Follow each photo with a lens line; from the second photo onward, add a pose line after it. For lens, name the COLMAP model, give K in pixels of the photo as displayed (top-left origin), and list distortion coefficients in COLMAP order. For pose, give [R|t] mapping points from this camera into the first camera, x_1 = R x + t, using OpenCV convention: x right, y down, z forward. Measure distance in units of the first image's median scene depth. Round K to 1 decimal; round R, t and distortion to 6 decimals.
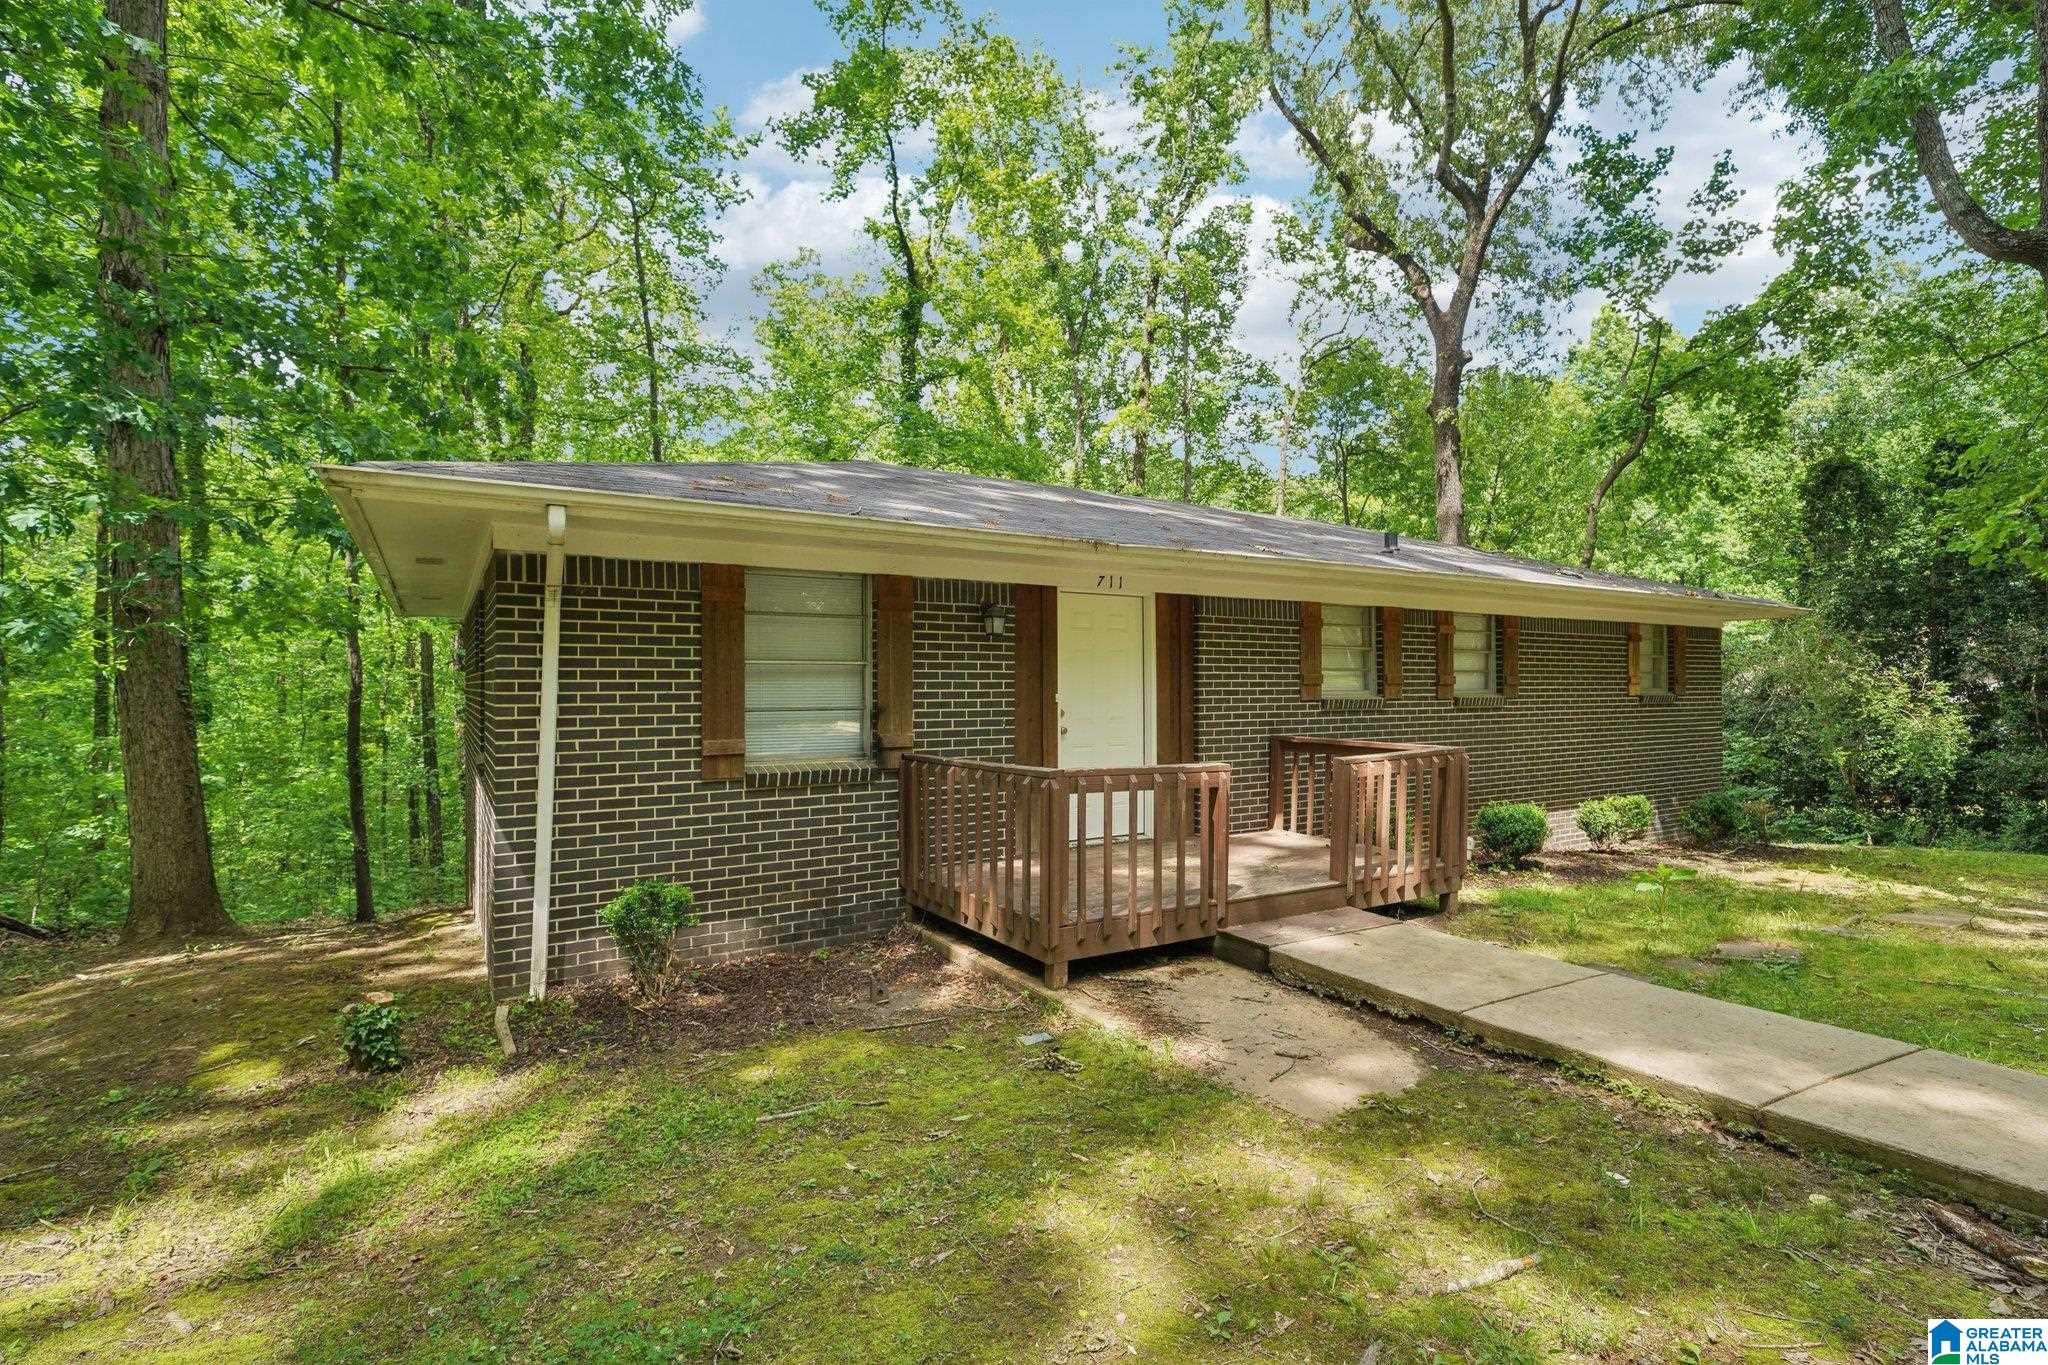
lens RADIAL K [[972.2, 0, 1024.0], [0, 972.2, 682.5], [0, 0, 1]] dist [0.000021, -0.000007]
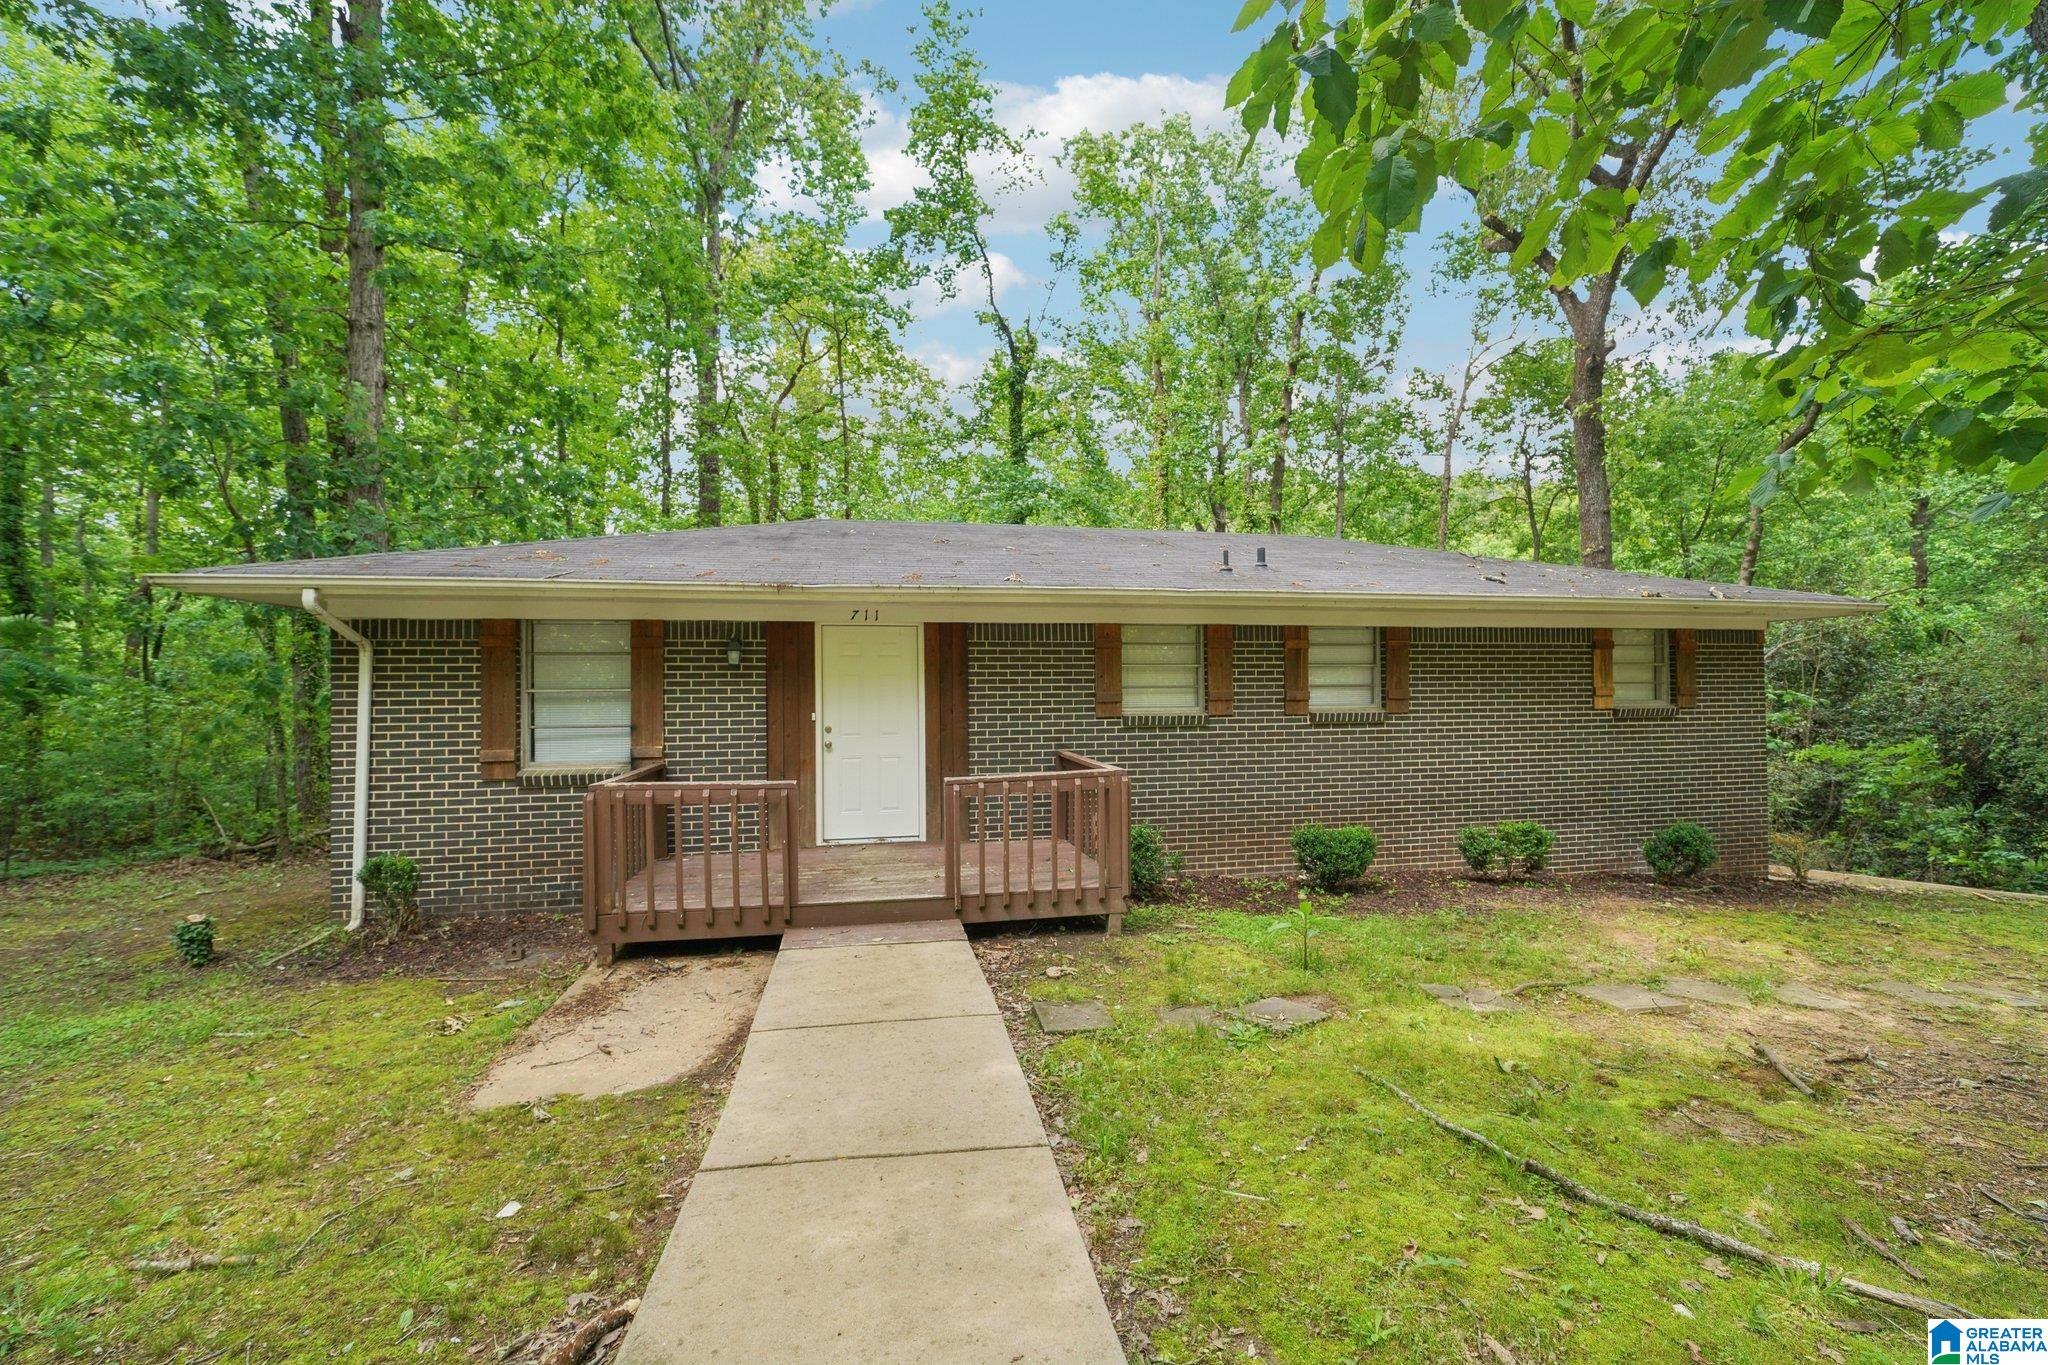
lens RADIAL K [[808.2, 0, 1024.0], [0, 808.2, 682.5], [0, 0, 1]] dist [-0.000394, -0.000053]
pose [[0.929071, -0.012610, -0.369686, 0.766698], [0.009256, 0.999898, -0.010844, -0.015144], [0.369785, 0.006653, 0.929093, 0.230113]]
